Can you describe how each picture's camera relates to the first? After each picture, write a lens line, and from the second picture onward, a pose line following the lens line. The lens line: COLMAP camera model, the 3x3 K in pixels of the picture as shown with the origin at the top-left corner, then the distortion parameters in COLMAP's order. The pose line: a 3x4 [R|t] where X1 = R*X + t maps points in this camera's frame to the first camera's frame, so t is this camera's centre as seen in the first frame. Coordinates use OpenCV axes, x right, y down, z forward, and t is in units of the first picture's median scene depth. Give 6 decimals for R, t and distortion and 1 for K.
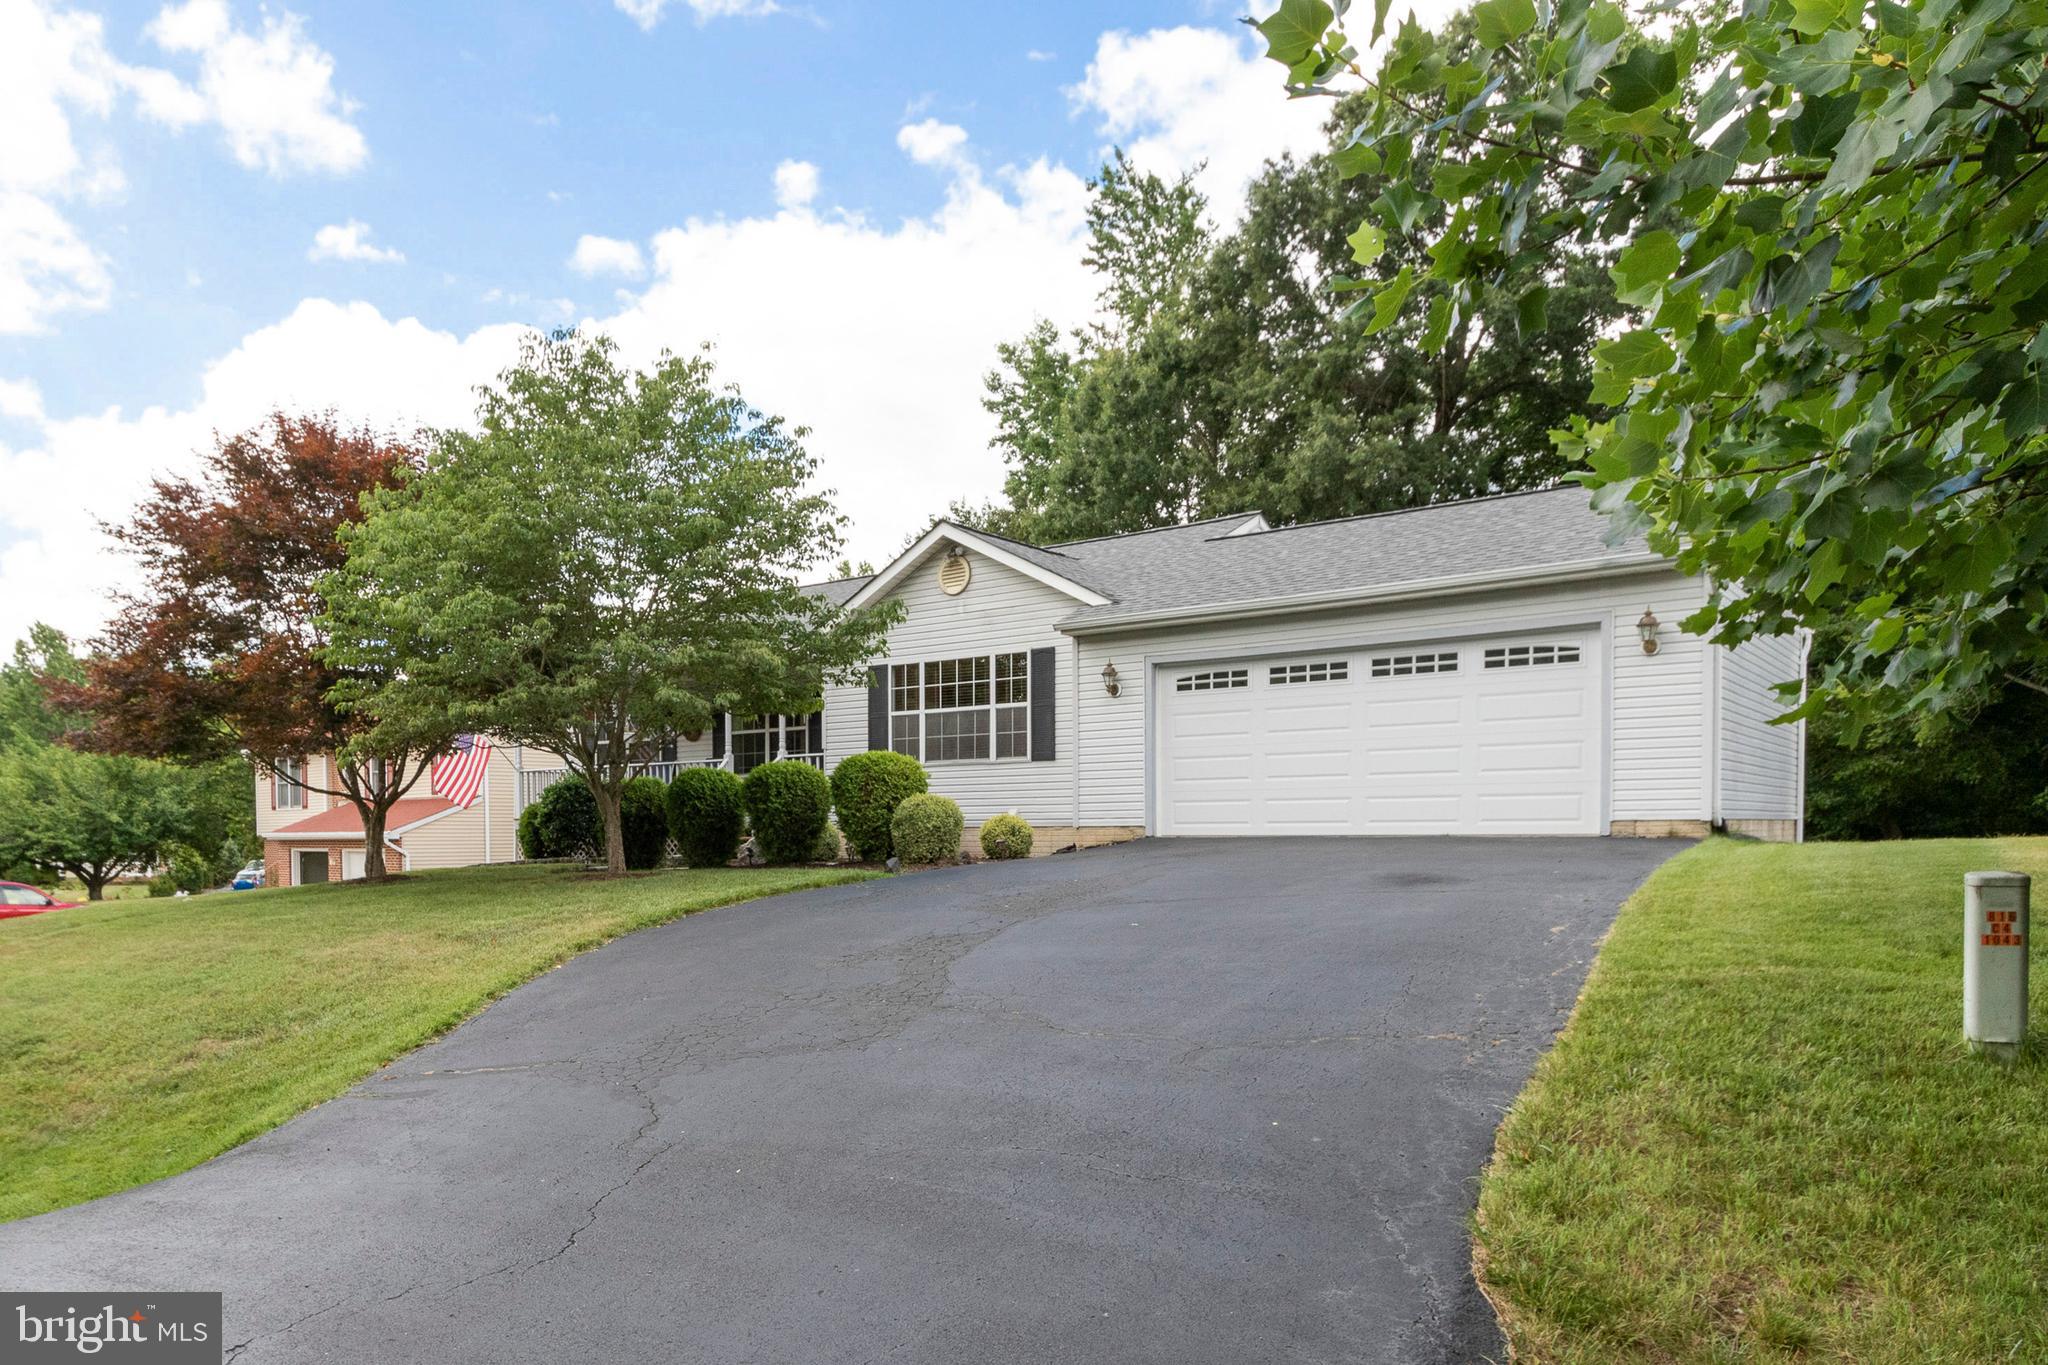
lens RADIAL K [[1195.8, 0, 1023.2], [0, 1195.8, 679.8], [0, 0, 1]] dist [-0.015929, -0.000021]
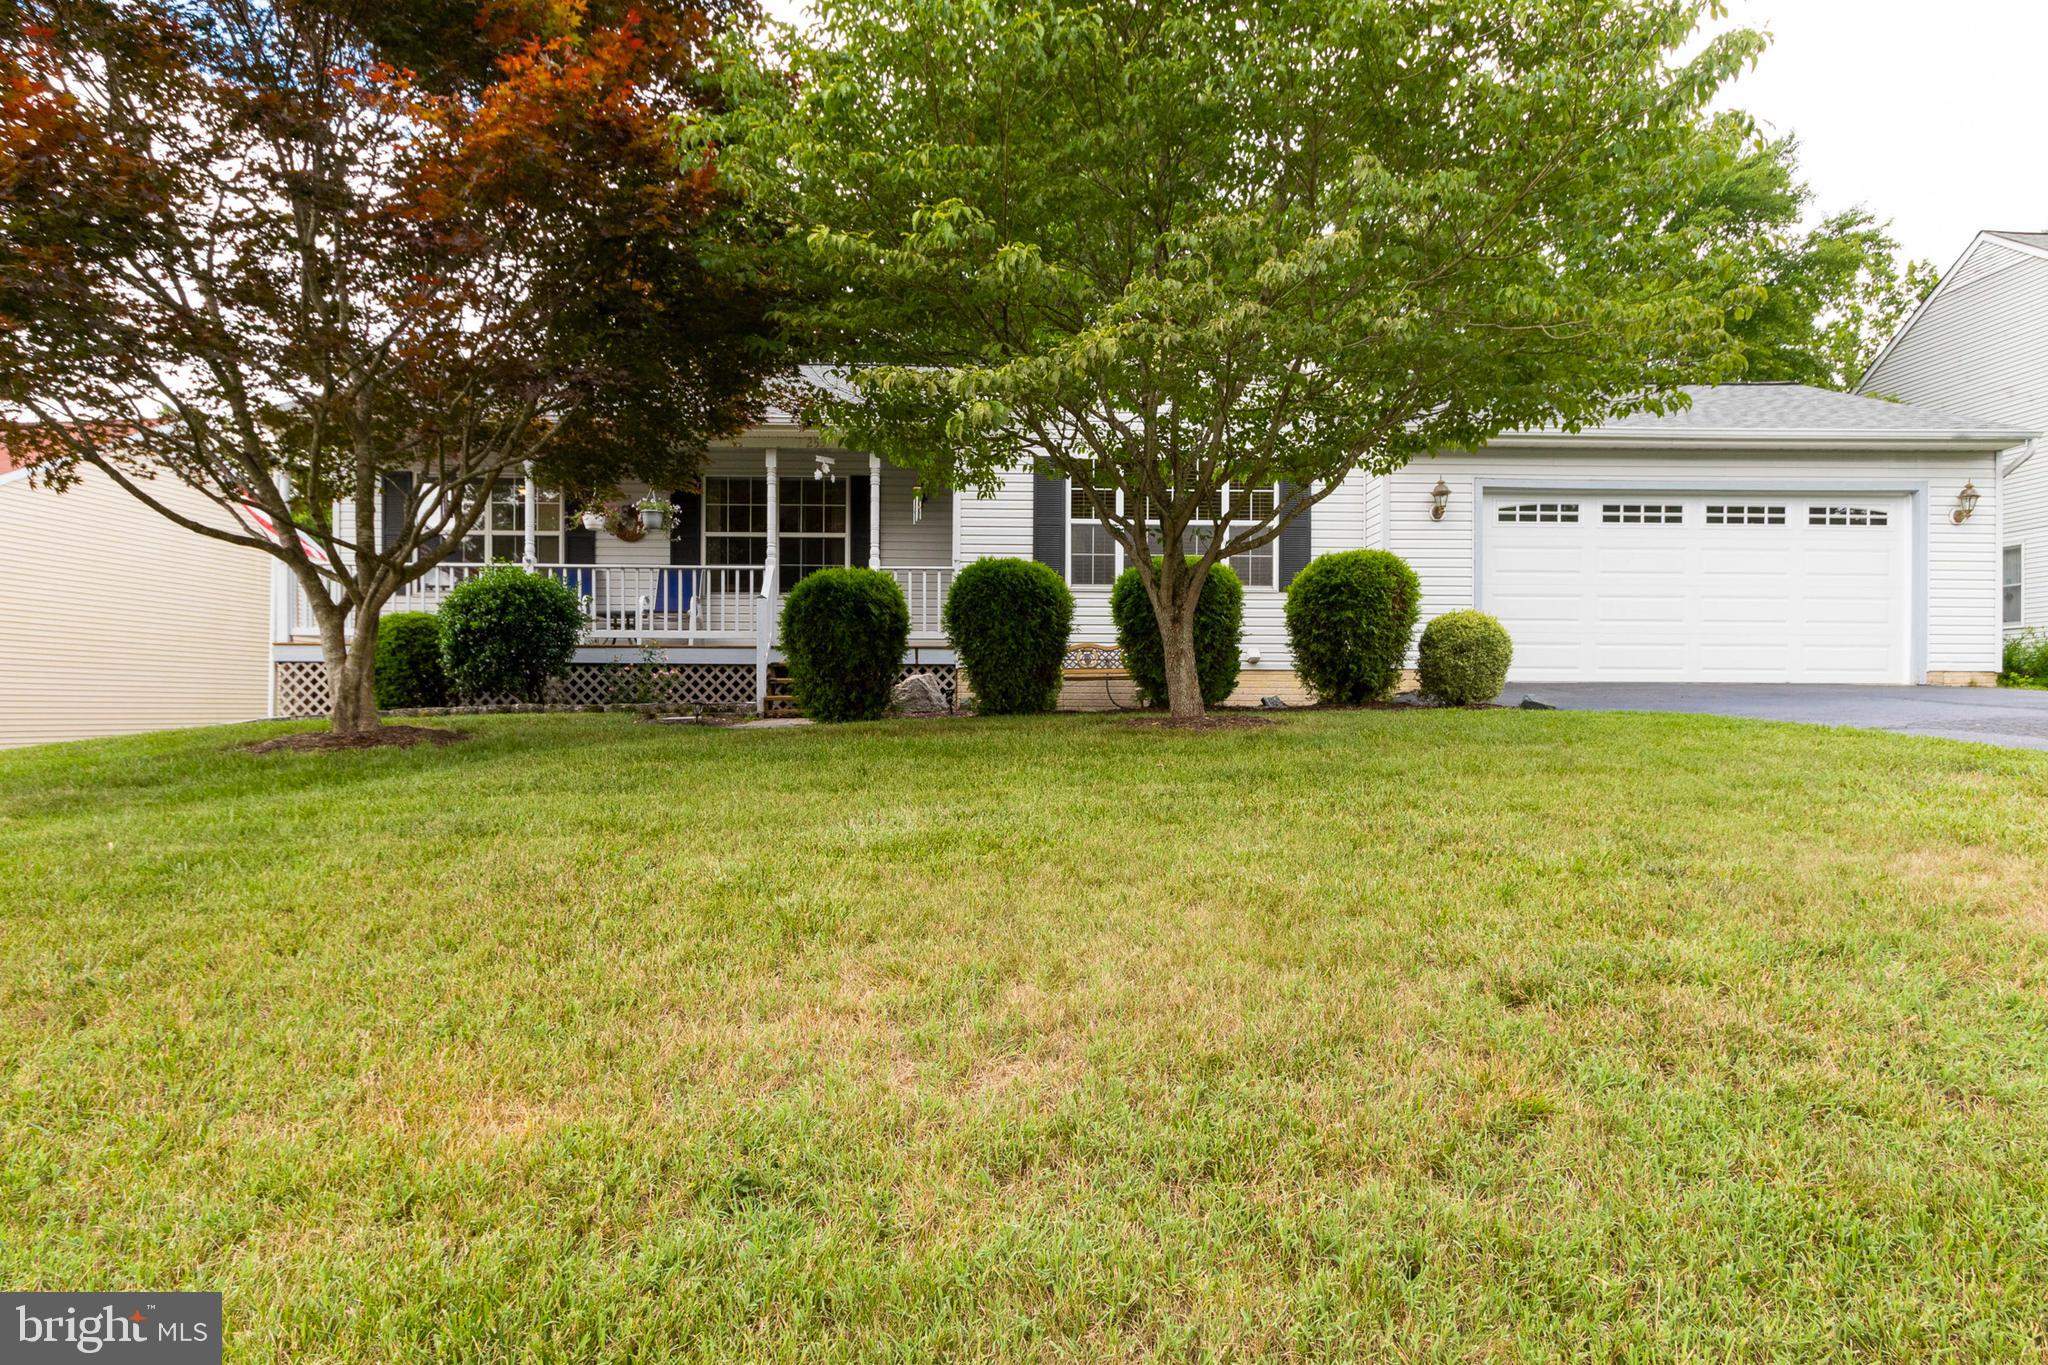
lens RADIAL K [[1195.8, 0, 1024.3], [0, 1195.8, 688.2], [0, 0, 1]] dist [-0.015929, -0.000021]
pose [[0.799598, -0.006066, 0.600505, -0.690807], [-0.076861, 0.990691, 0.112351, 0.060421], [-0.595596, -0.135992, 0.791689, 0.503316]]
